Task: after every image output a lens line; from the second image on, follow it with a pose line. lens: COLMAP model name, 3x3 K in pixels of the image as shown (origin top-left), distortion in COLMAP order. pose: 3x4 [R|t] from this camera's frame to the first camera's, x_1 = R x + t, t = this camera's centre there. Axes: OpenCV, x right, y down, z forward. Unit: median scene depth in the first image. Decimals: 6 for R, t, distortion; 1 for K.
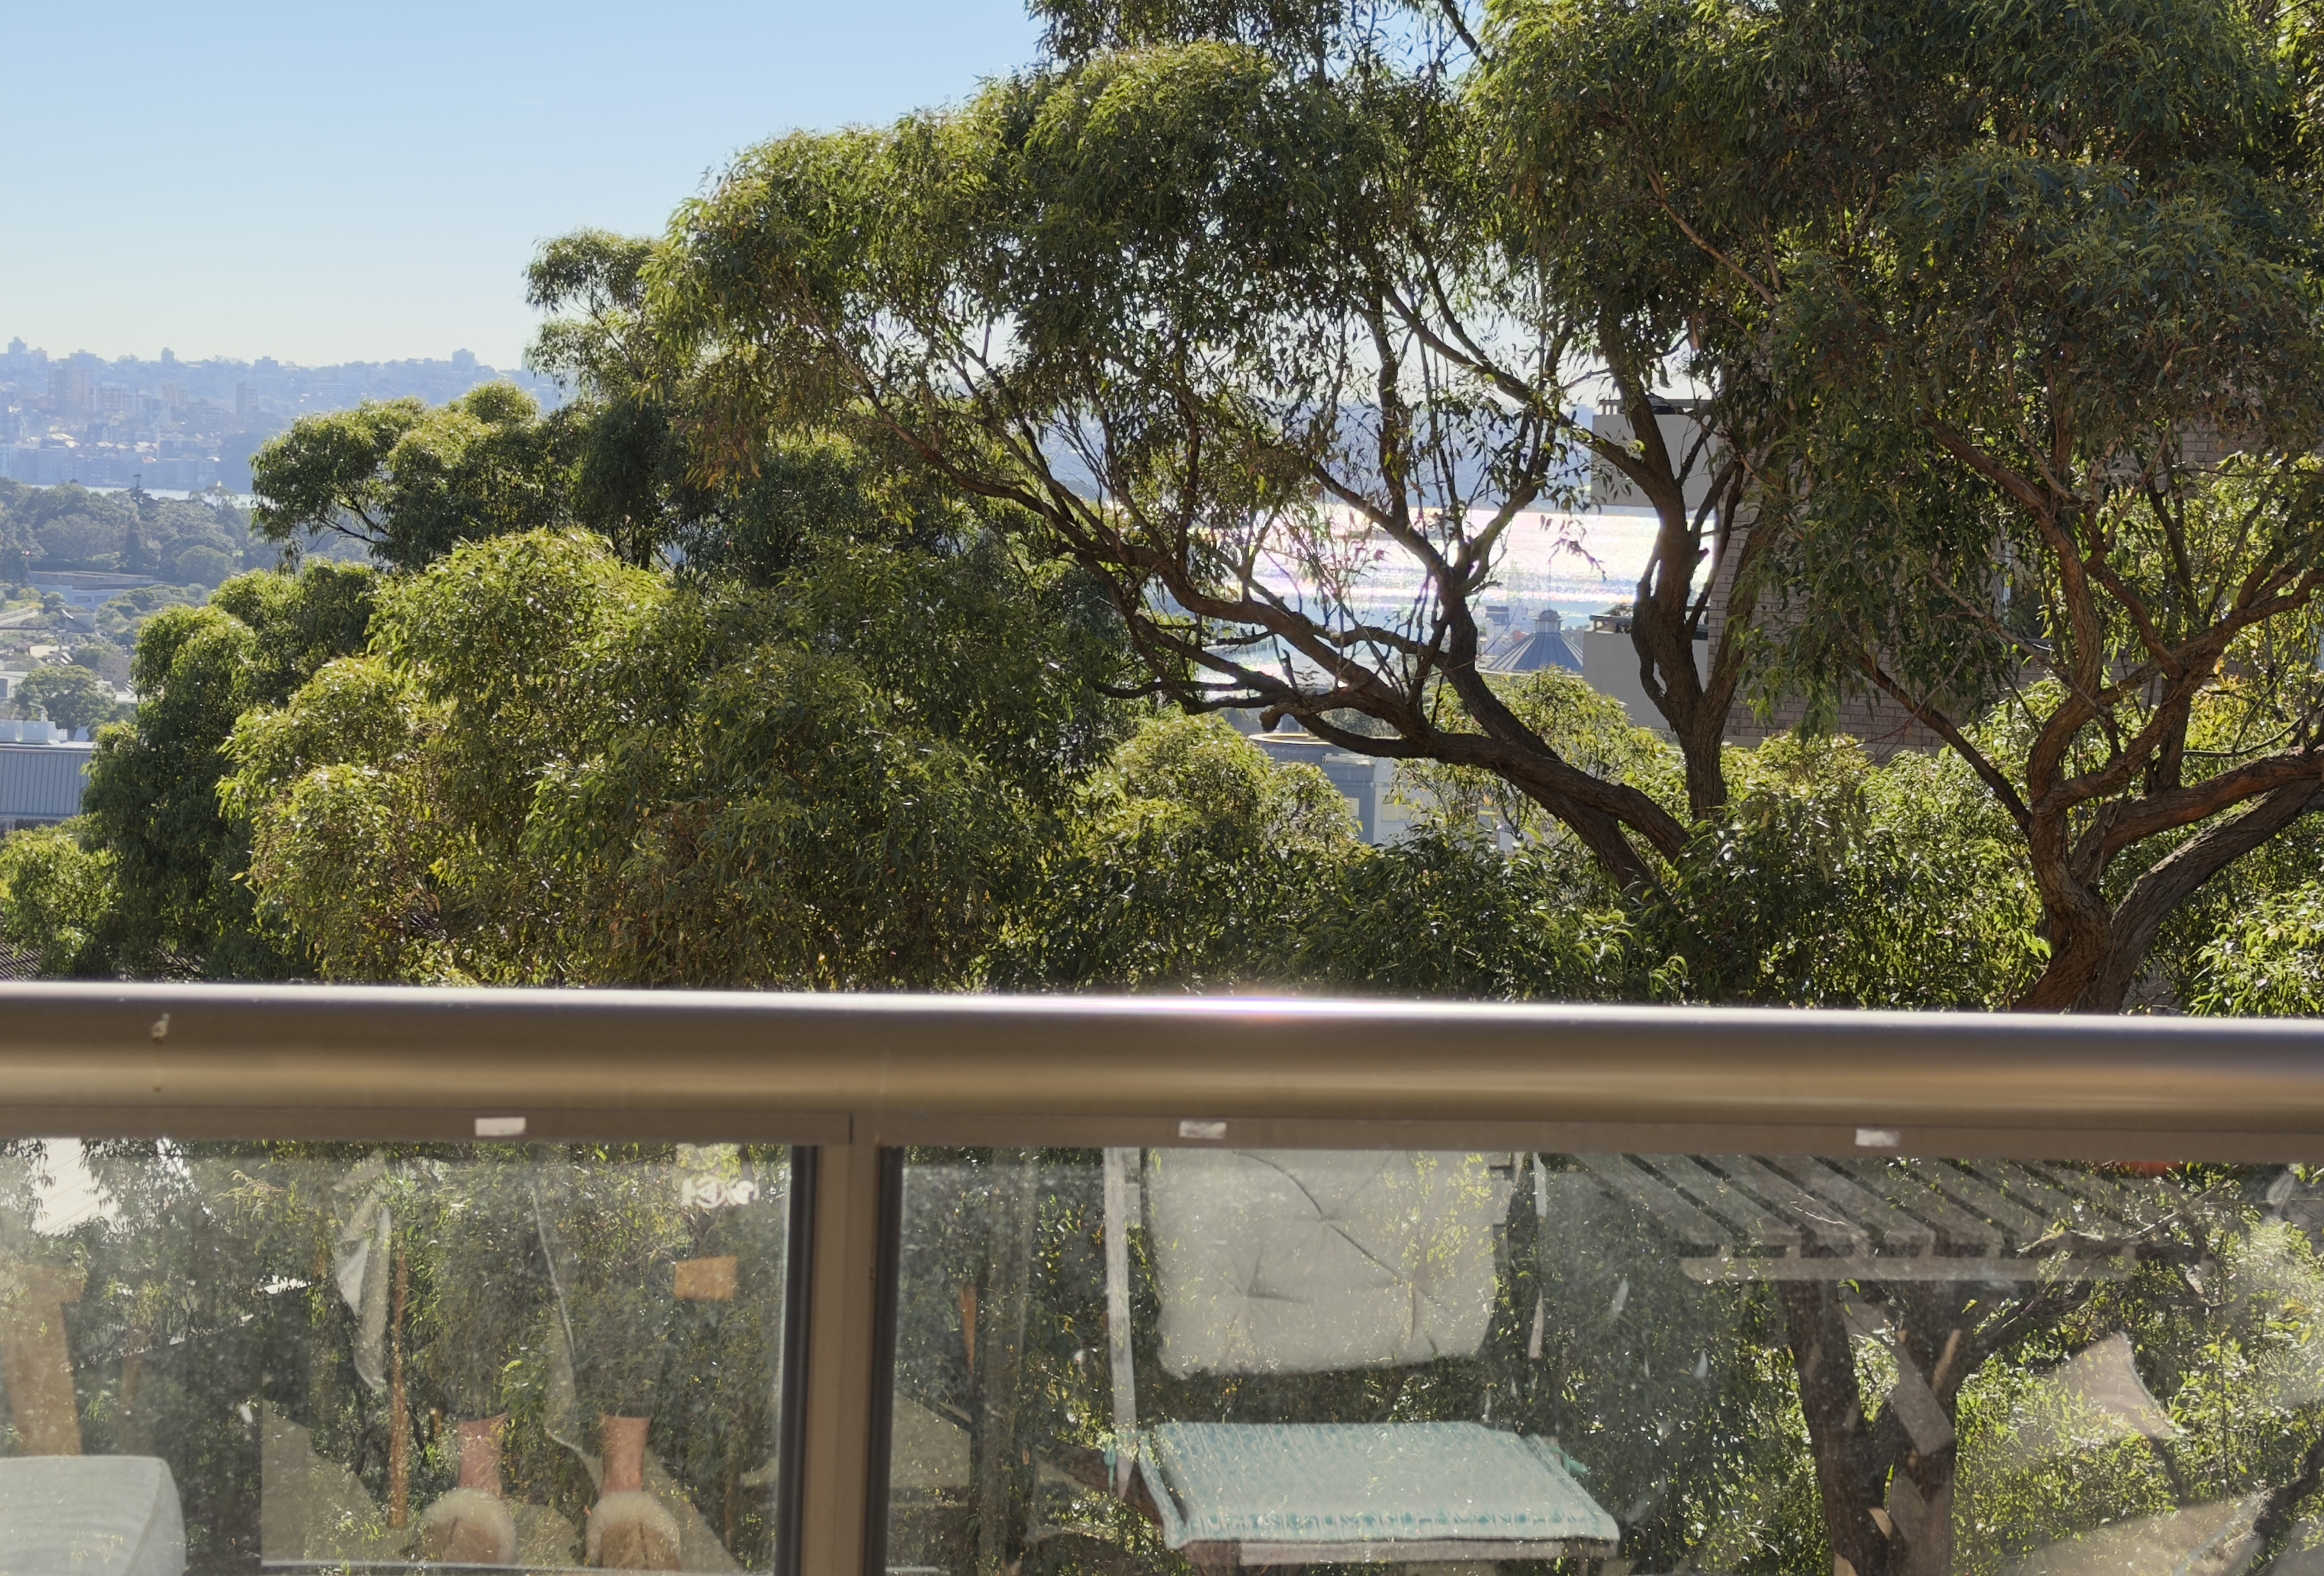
lens RADIAL K [[4183.9, 0, 1171.9], [0, 4183.9, 696.8], [0, 0, 1]] dist [0.144355, 0.000000]
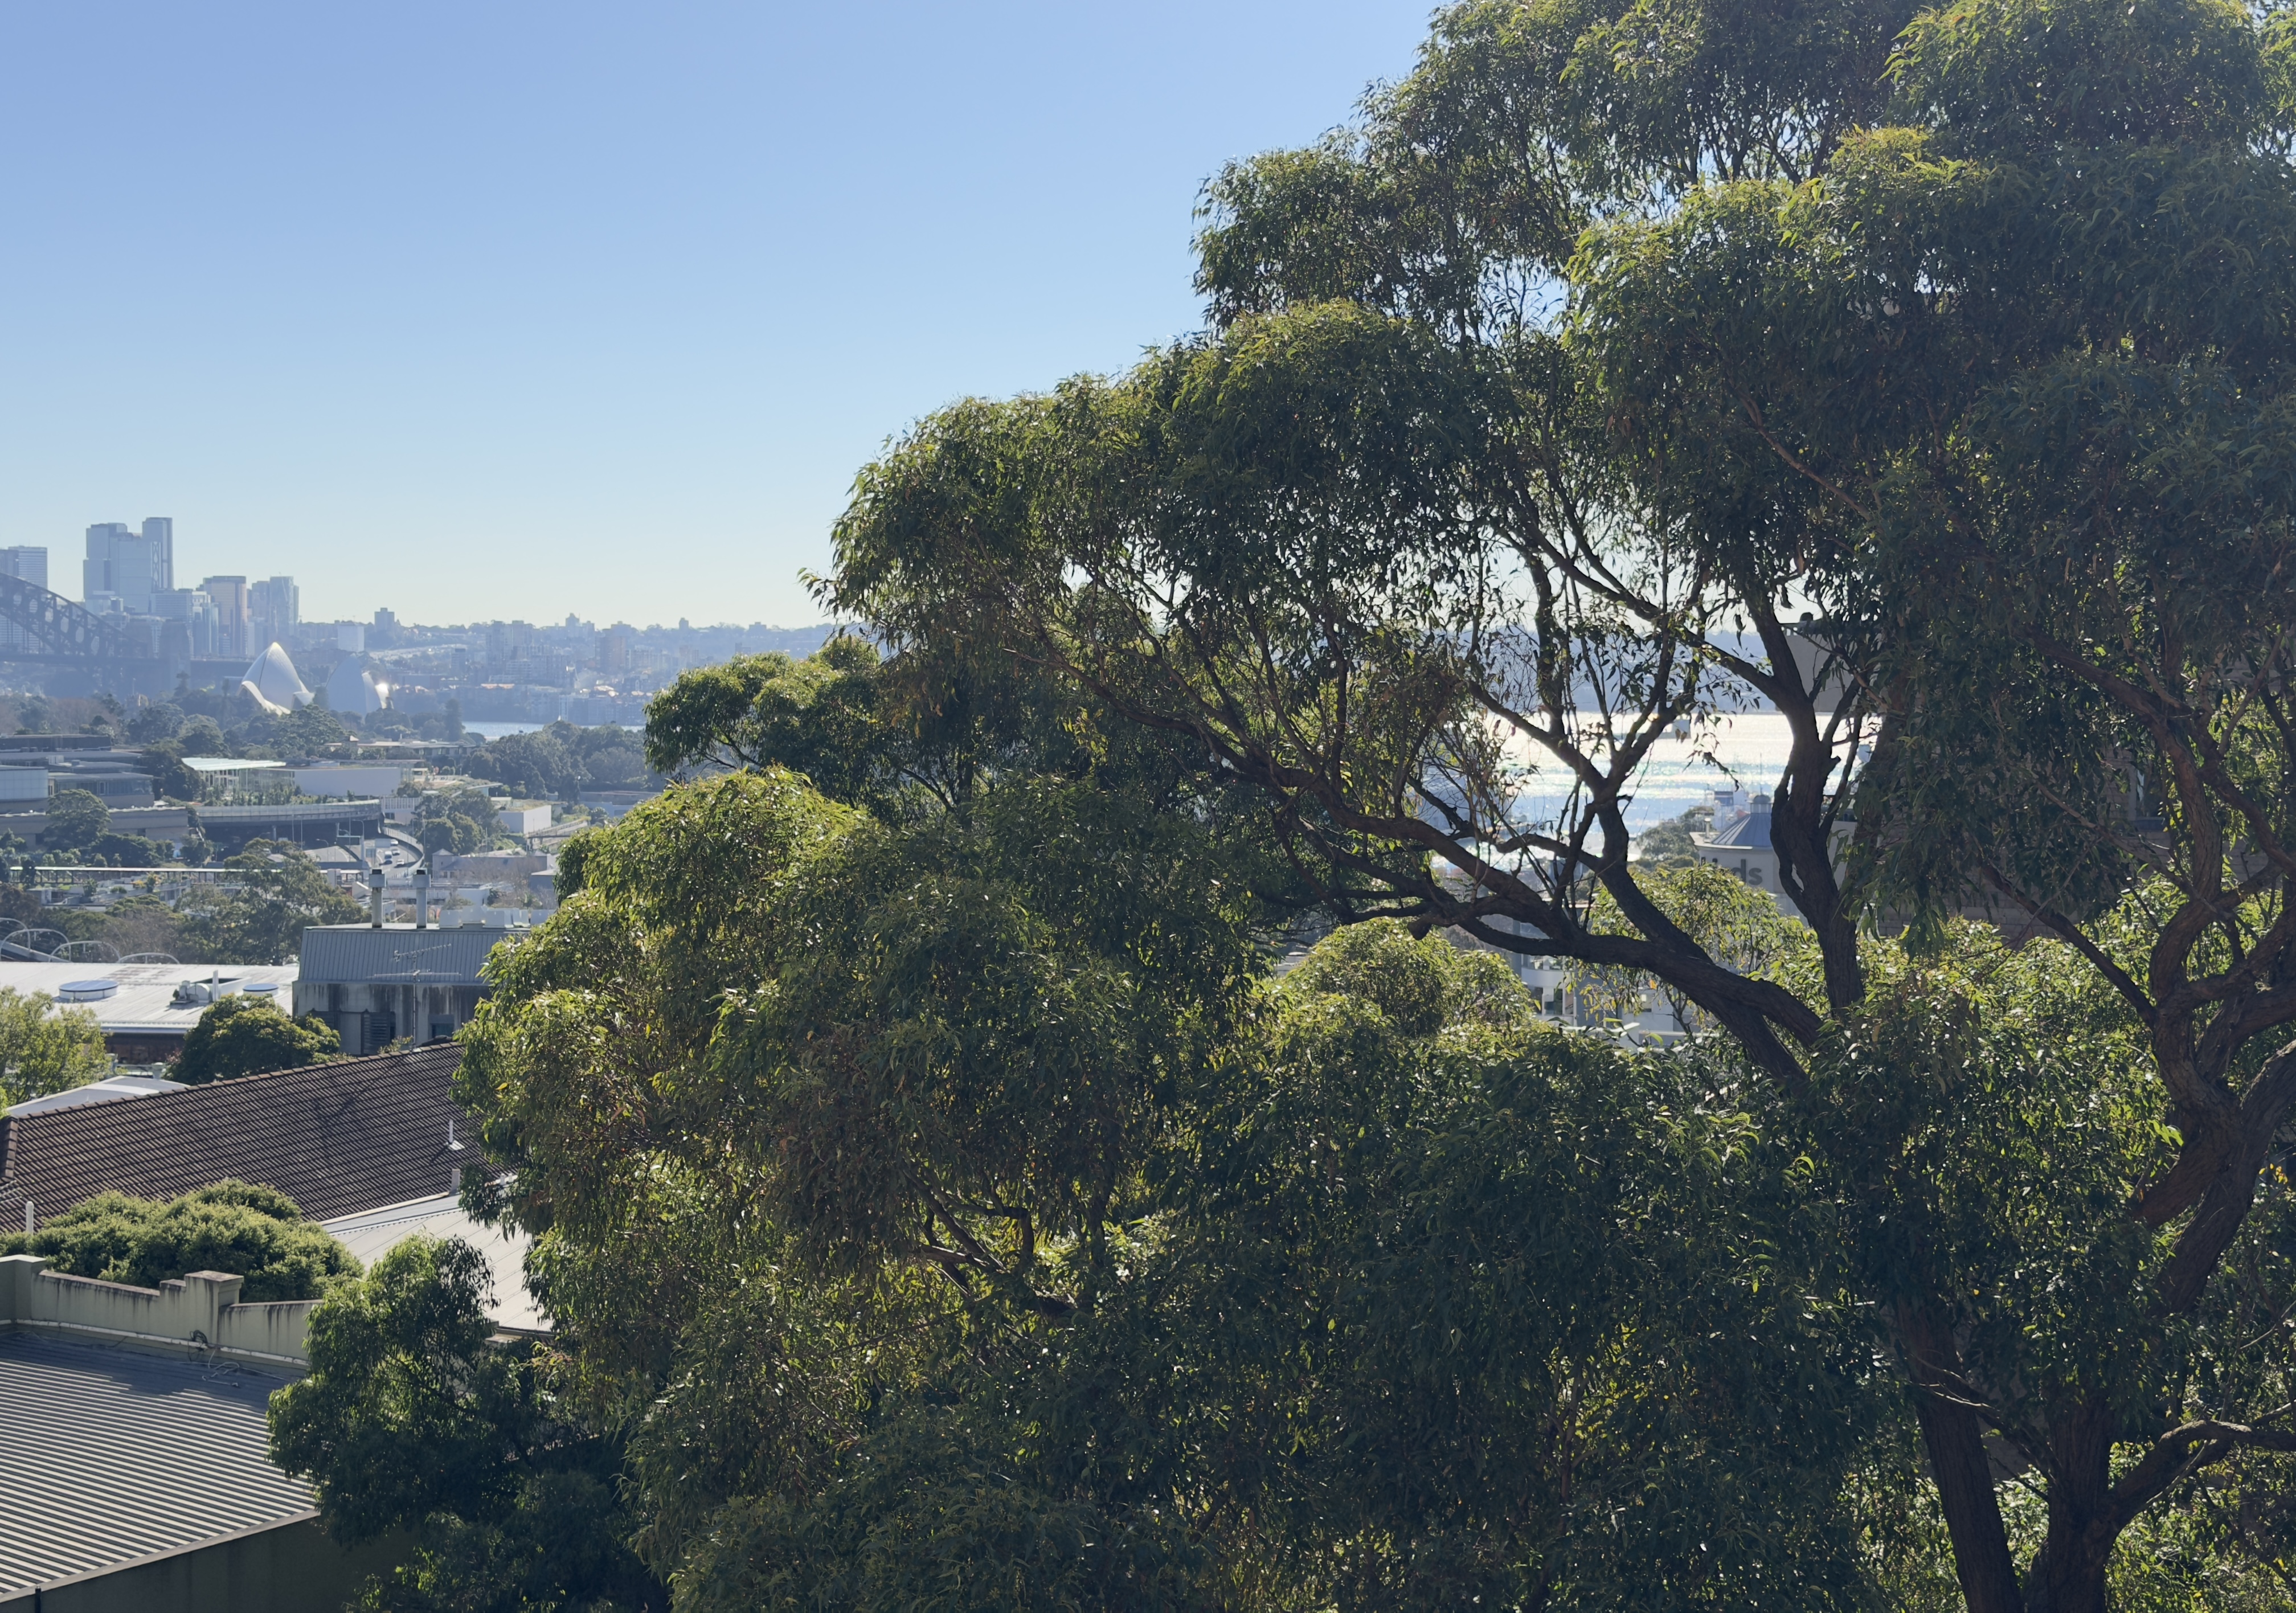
lens RADIAL K [[3200.0, 0, 1152.4], [0, 3200.0, 733.0], [0, 0, 1]] dist [0.132789, 0.000000]
pose [[0.994432, -0.026236, -0.102062, 0.040363], [0.022015, 0.998864, -0.042258, -0.011175], [0.103054, 0.039776, 0.993880, 0.173017]]
